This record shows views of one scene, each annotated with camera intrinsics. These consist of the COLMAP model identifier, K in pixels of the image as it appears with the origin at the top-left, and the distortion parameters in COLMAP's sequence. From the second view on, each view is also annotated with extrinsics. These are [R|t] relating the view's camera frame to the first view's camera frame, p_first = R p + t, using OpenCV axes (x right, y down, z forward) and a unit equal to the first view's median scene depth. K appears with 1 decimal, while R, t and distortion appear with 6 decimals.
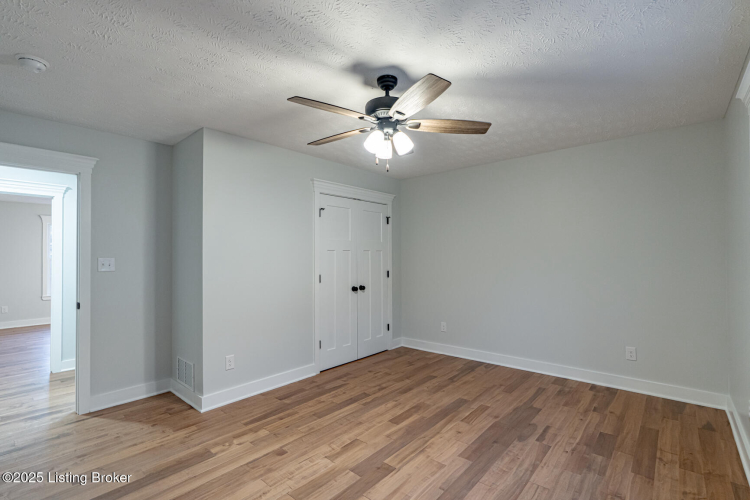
lens RADIAL K [[345.4, 0, 373.9], [0, 345.4, 252.4], [0, 0, 1]] dist [-0.001375, 0.000590]
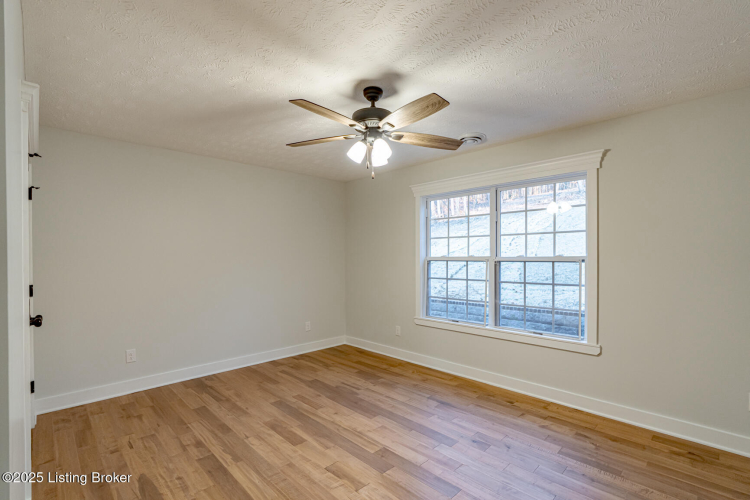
lens RADIAL K [[345.4, 0, 373.9], [0, 345.4, 252.4], [0, 0, 1]] dist [-0.001375, 0.000590]
pose [[0.079429, 0.023238, 0.996570, -0.782700], [-0.013236, 0.999665, -0.022256, 0.010864], [-0.996753, -0.011423, 0.079710, 0.690359]]
